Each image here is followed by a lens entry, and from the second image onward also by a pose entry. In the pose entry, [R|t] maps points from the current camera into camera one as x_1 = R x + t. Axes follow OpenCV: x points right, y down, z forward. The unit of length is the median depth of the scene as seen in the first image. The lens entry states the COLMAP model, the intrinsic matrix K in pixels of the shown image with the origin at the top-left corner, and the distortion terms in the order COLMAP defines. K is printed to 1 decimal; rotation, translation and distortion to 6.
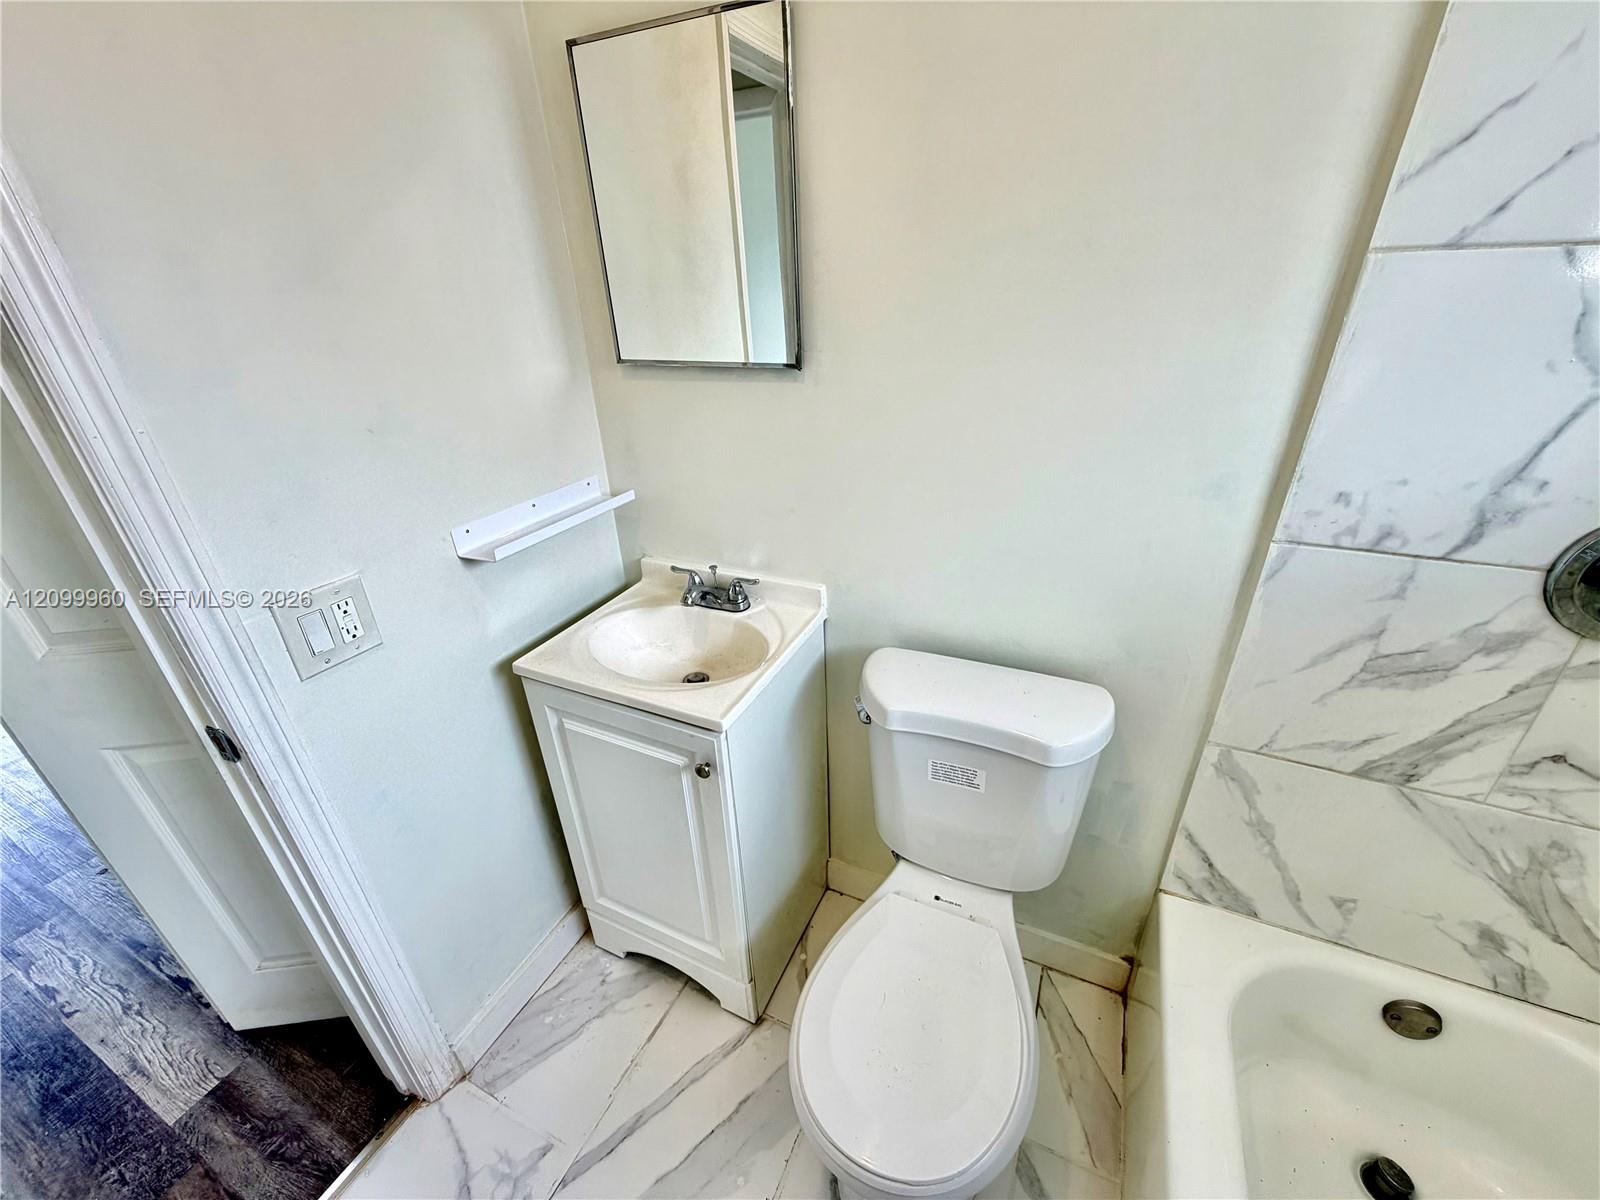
lens RADIAL K [[637.1, 0, 800.4], [0, 637.1, 598.1], [0, 0, 1]] dist [-0.006824, 0.000882]
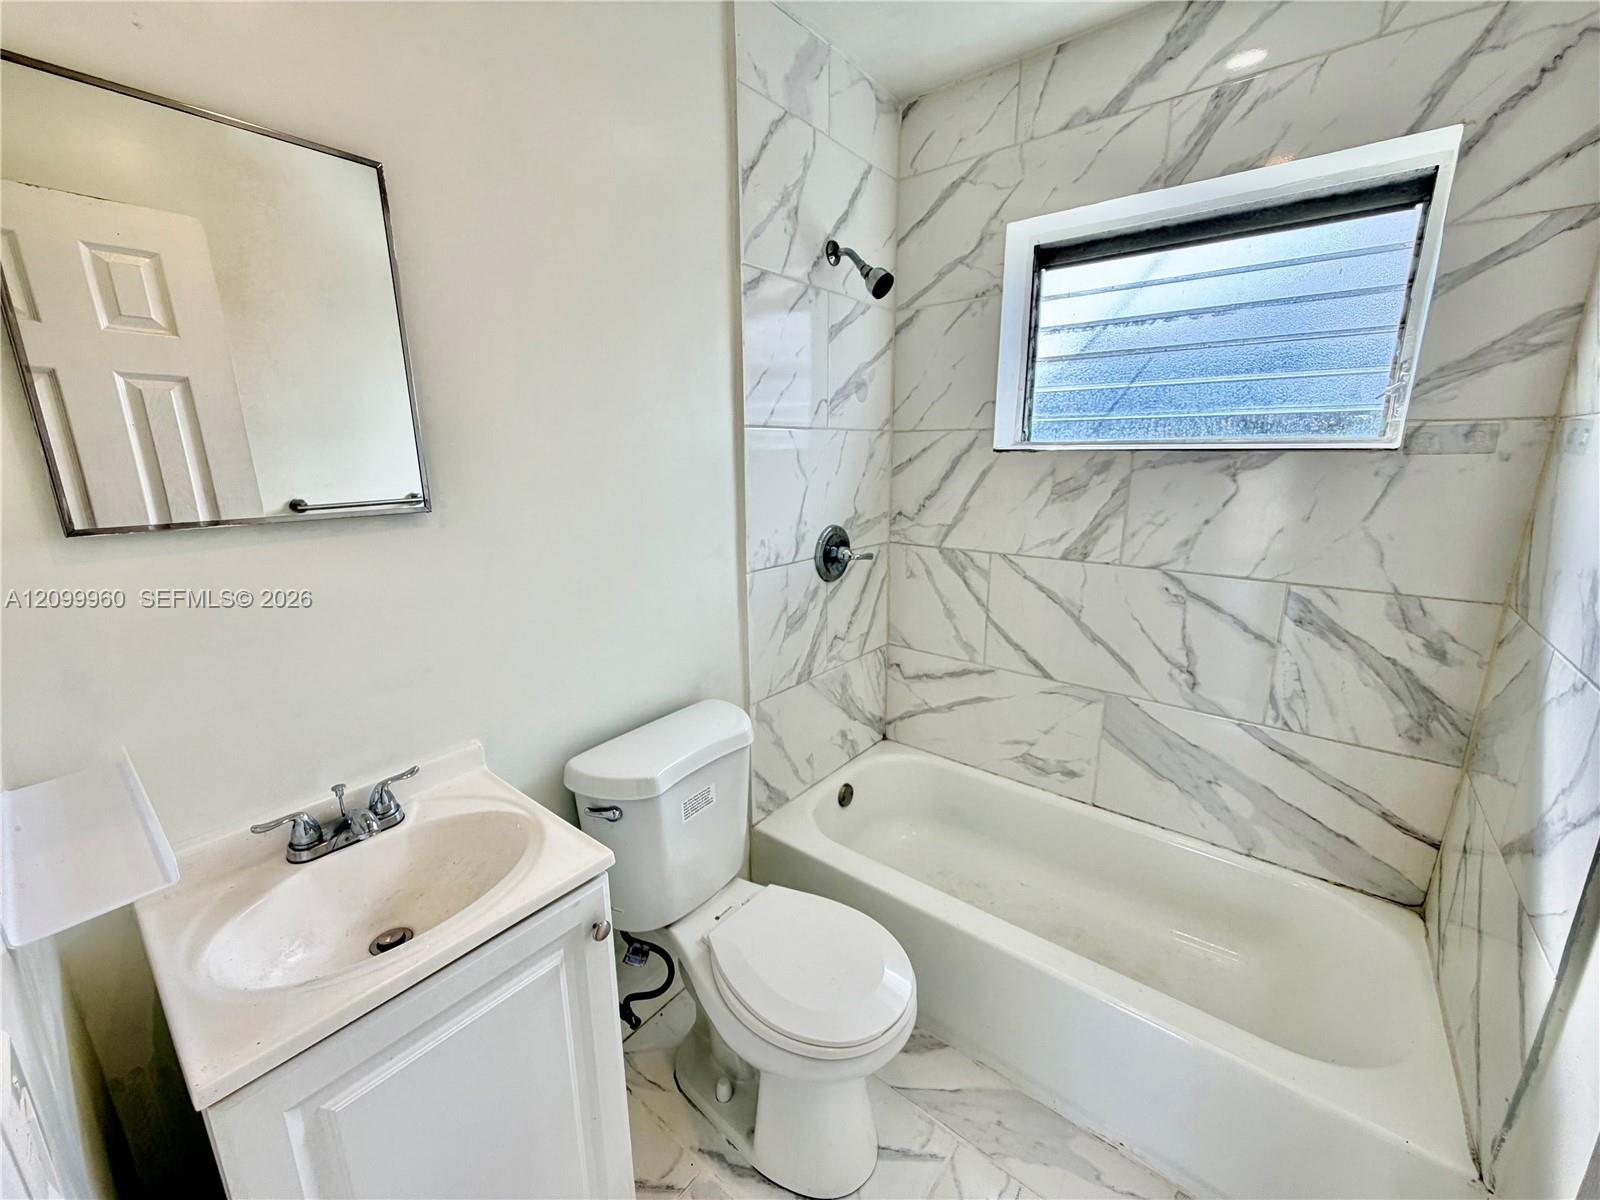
lens RADIAL K [[637.1, 0, 802.7], [0, 637.1, 600.6], [0, 0, 1]] dist [-0.006824, 0.000882]
pose [[0.225301, -0.195777, 0.954417, -0.927760], [0.434618, 0.896930, 0.081388, -0.096544], [-0.871979, 0.396470, 0.287167, 0.364875]]
